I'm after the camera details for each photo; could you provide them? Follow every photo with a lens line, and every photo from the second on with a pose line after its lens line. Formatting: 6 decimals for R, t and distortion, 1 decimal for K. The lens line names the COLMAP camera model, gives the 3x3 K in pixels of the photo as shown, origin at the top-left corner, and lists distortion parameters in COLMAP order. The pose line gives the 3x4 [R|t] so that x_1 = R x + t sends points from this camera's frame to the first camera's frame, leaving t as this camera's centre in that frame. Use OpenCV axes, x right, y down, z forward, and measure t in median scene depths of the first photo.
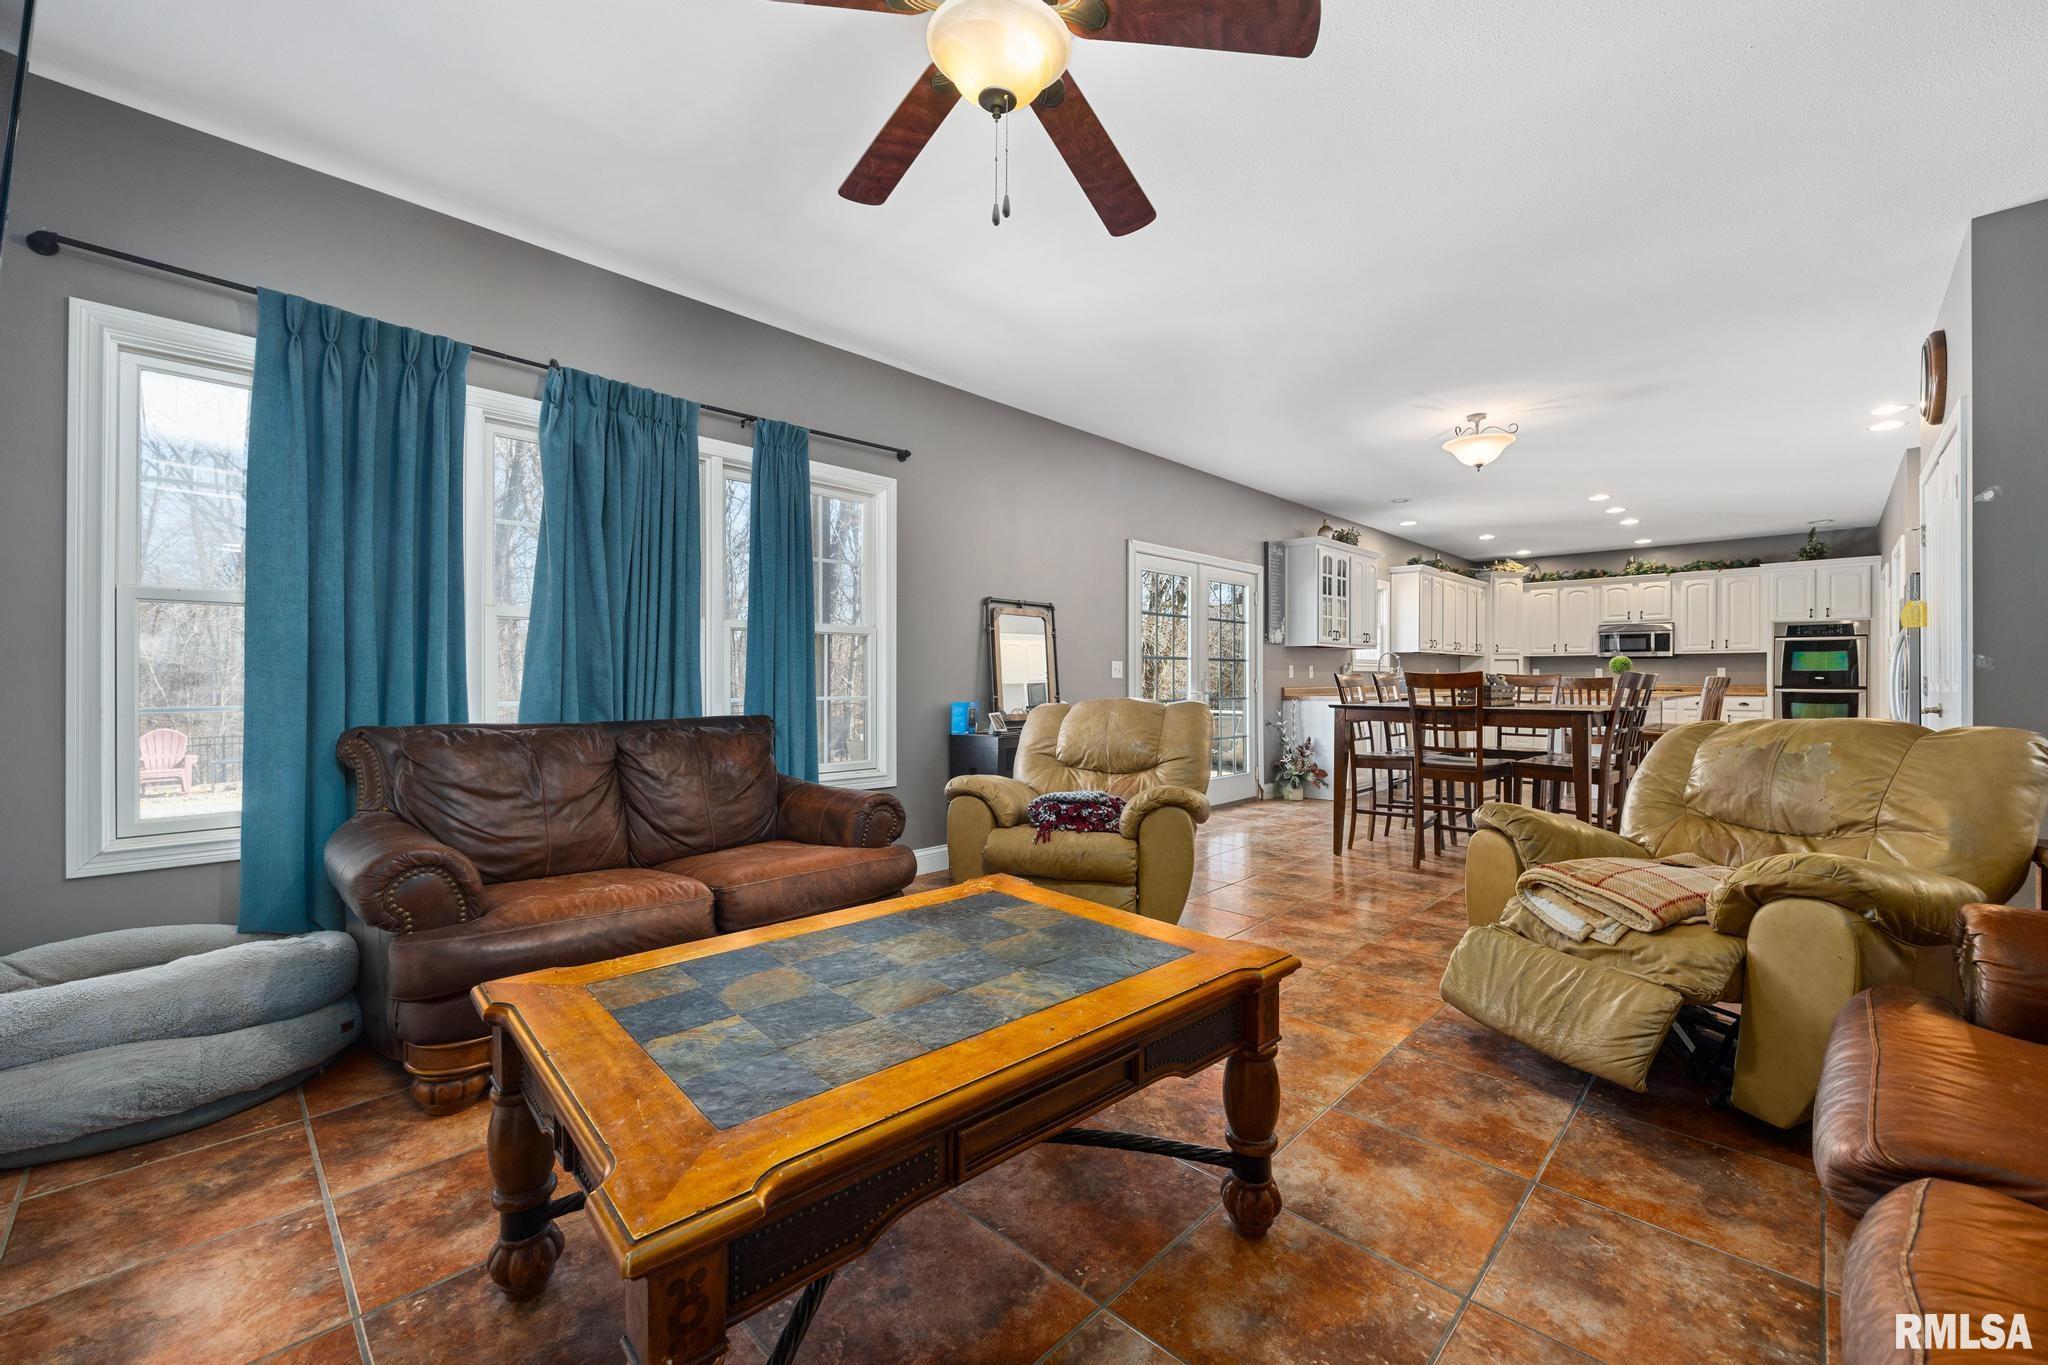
lens RADIAL K [[834.1, 0, 1033.3], [0, 834.1, 683.3], [0, 0, 1]] dist [0.001801, 0.000826]
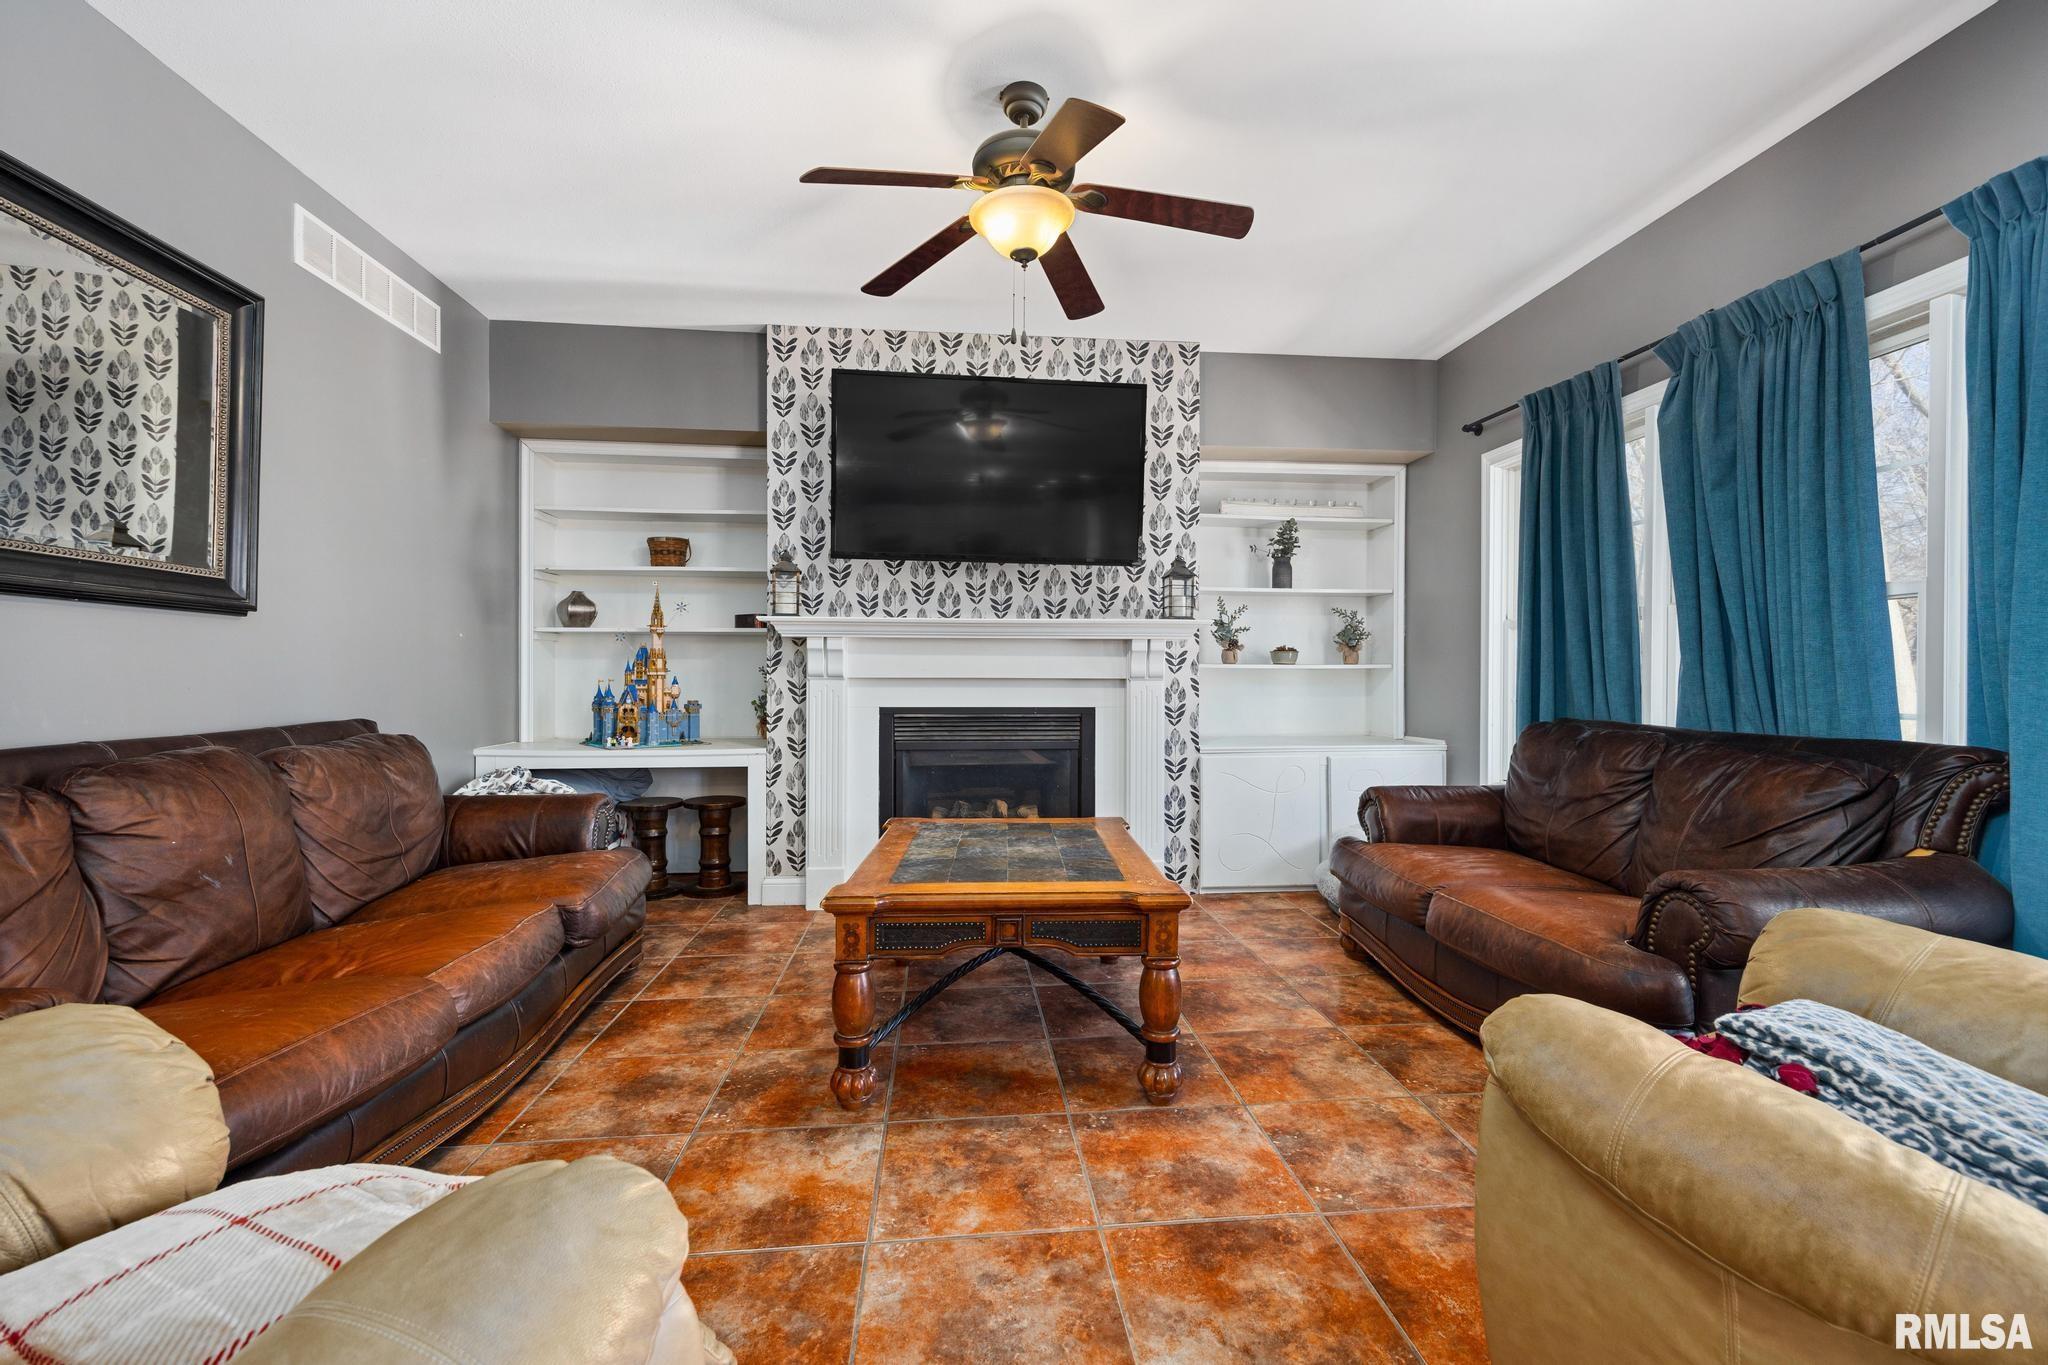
lens RADIAL K [[834.1, 0, 1033.3], [0, 834.1, 683.3], [0, 0, 1]] dist [0.001801, 0.000826]
pose [[-0.643545, 0.004686, -0.765394, 0.861278], [-0.001723, 0.999970, 0.007570, -0.009011], [0.765406, 0.006190, -0.643518, 1.645681]]
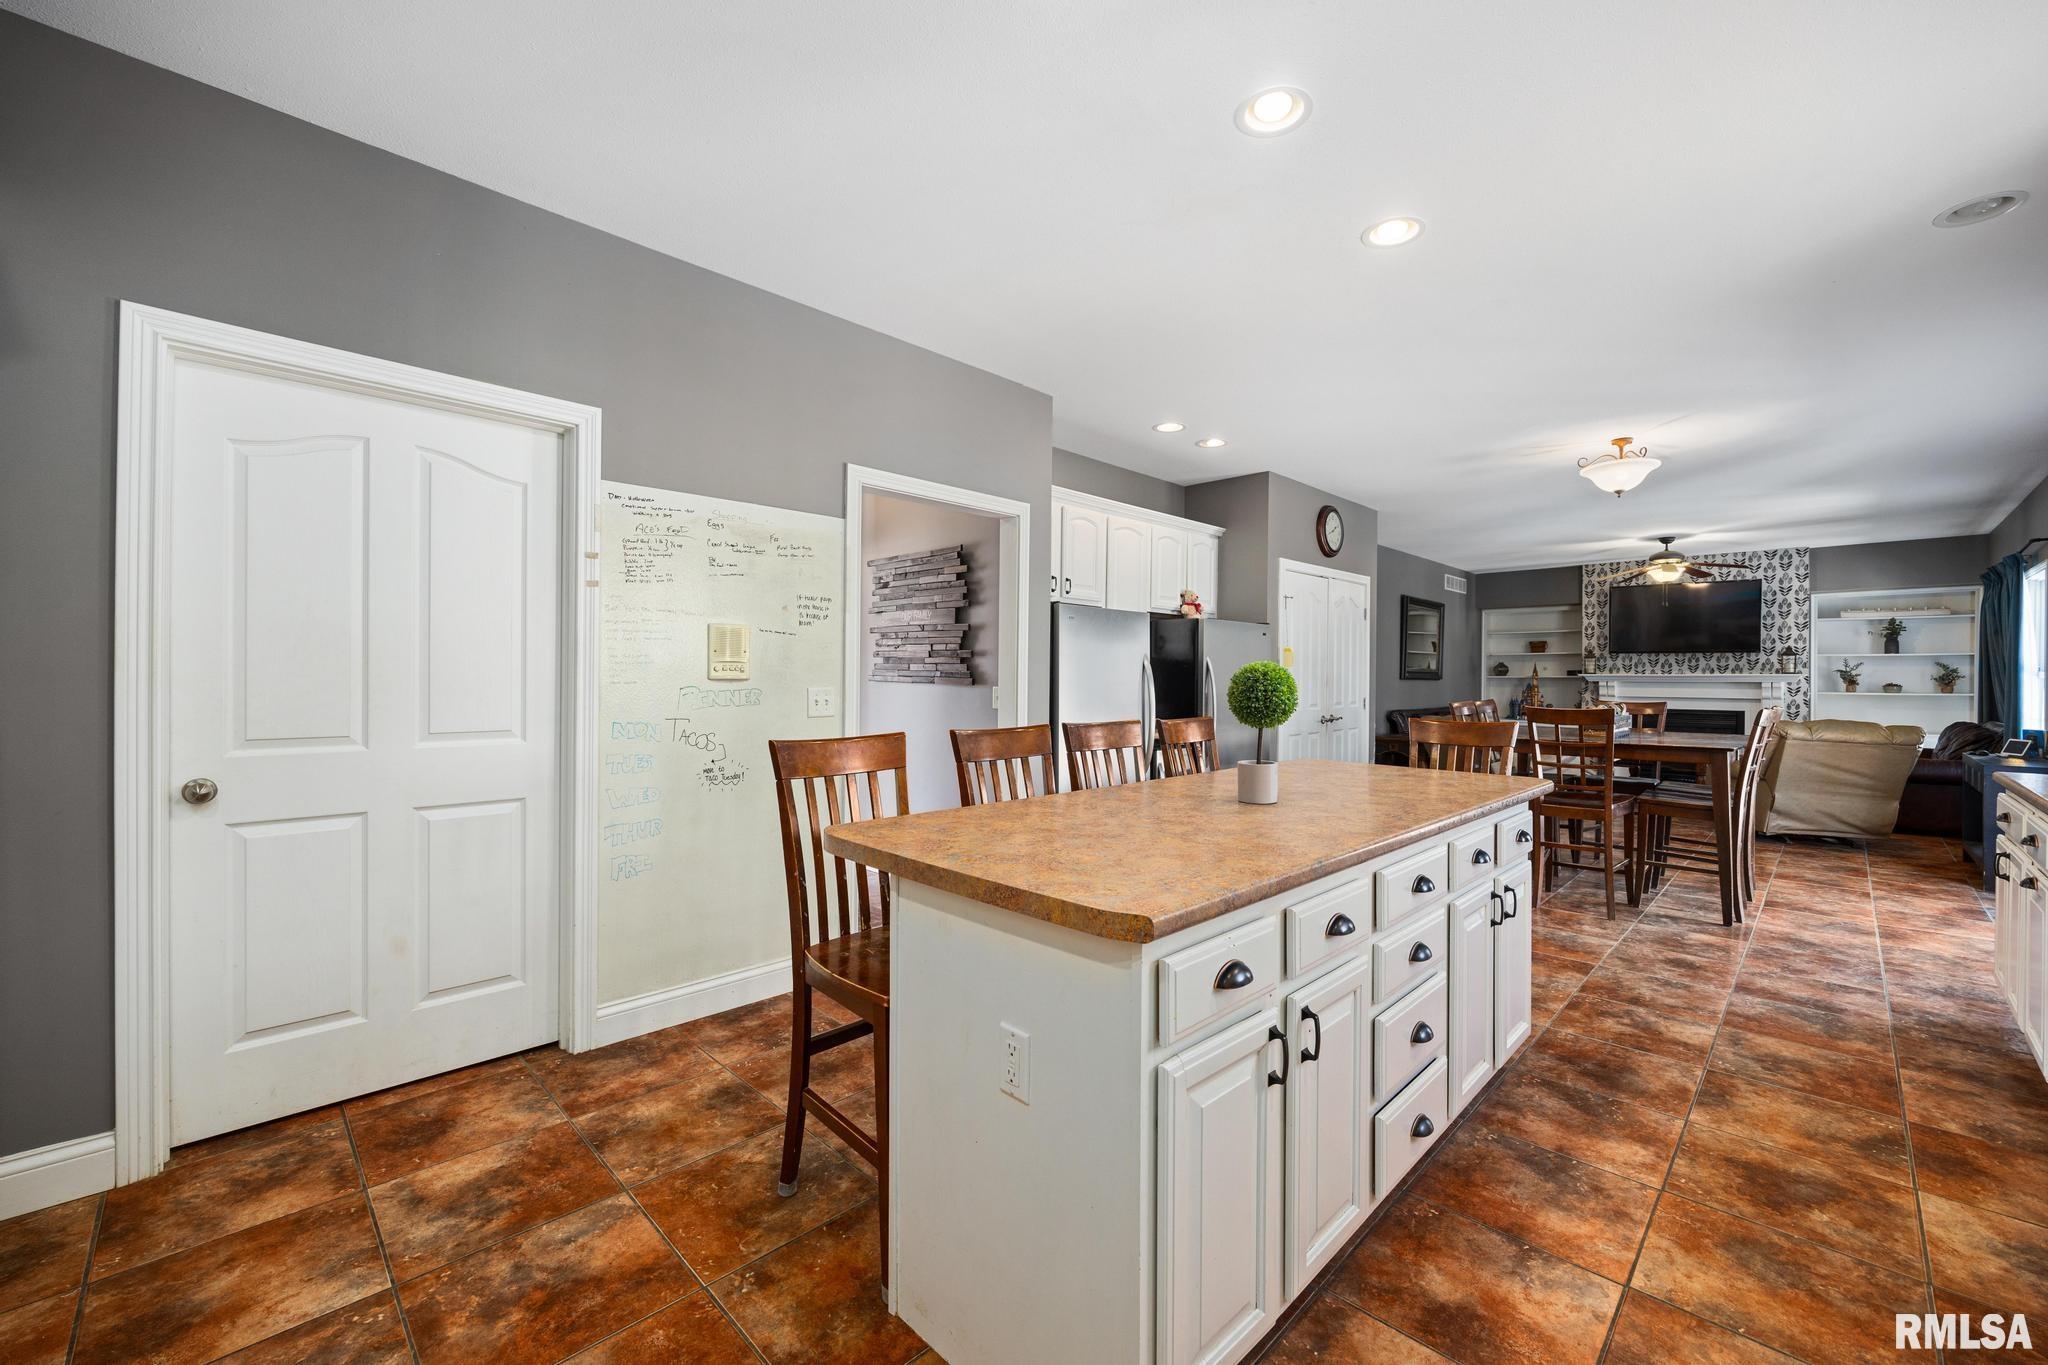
lens RADIAL K [[818.2, 0, 1036.9], [0, 818.2, 679.0], [0, 0, 1]] dist [-0.000141, 0.000021]
pose [[-0.999922, -0.004321, 0.011728, 2.853735], [-0.004305, 0.999990, 0.001378, -0.094024], [-0.011734, 0.001328, -0.999930, 4.670849]]
